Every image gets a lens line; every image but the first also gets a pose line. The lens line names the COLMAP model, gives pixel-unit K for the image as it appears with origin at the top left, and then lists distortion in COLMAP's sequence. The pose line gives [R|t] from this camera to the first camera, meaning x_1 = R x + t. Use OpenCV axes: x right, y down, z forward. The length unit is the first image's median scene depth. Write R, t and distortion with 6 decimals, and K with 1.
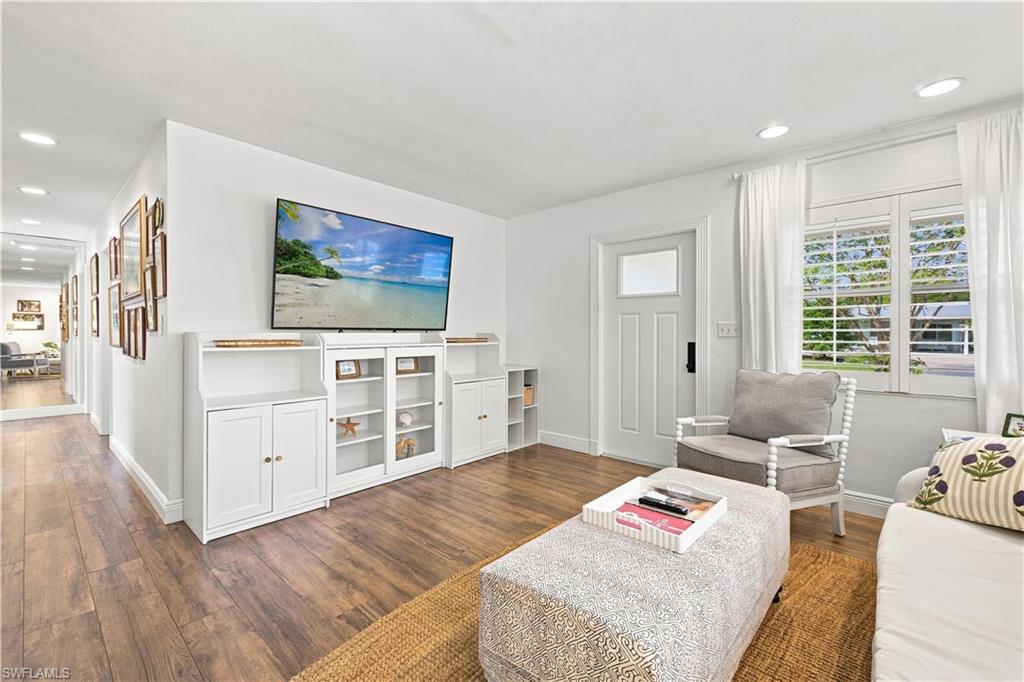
lens RADIAL K [[437.0, 0, 519.2], [0, 437.0, 339.3], [0, 0, 1]] dist [0.012242, -0.000825]
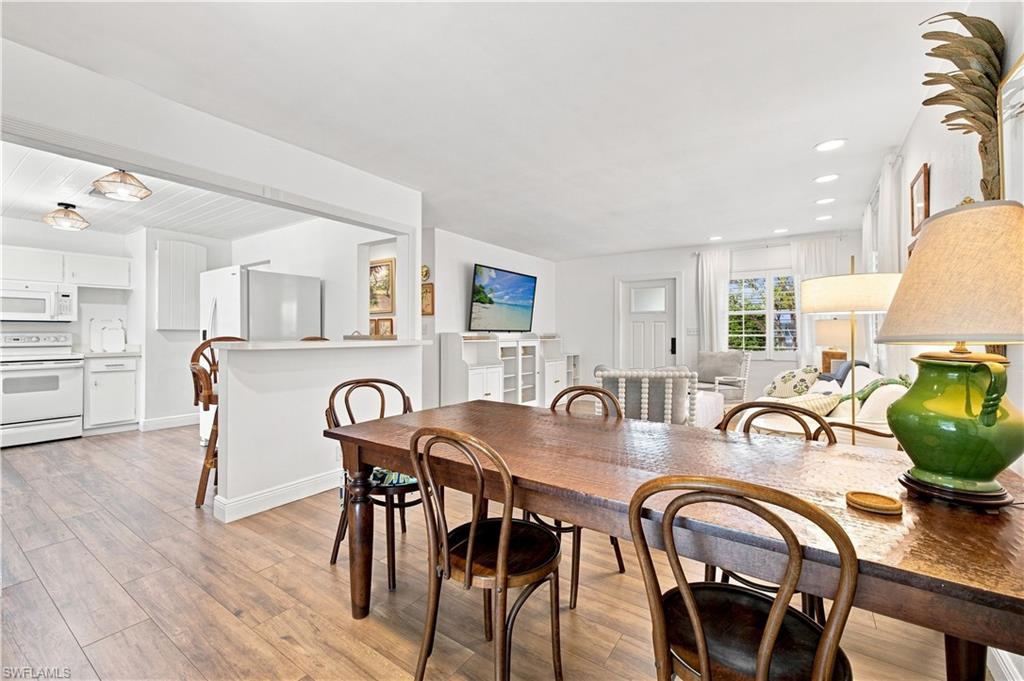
lens RADIAL K [[437.0, 0, 514.7], [0, 437.0, 341.2], [0, 0, 1]] dist [0.012242, -0.000825]
pose [[0.993962, -0.004486, 0.109633, -0.539290], [0.004446, 0.999990, 0.000612, 0.019420], [-0.109635, -0.000121, 0.993972, -0.869884]]
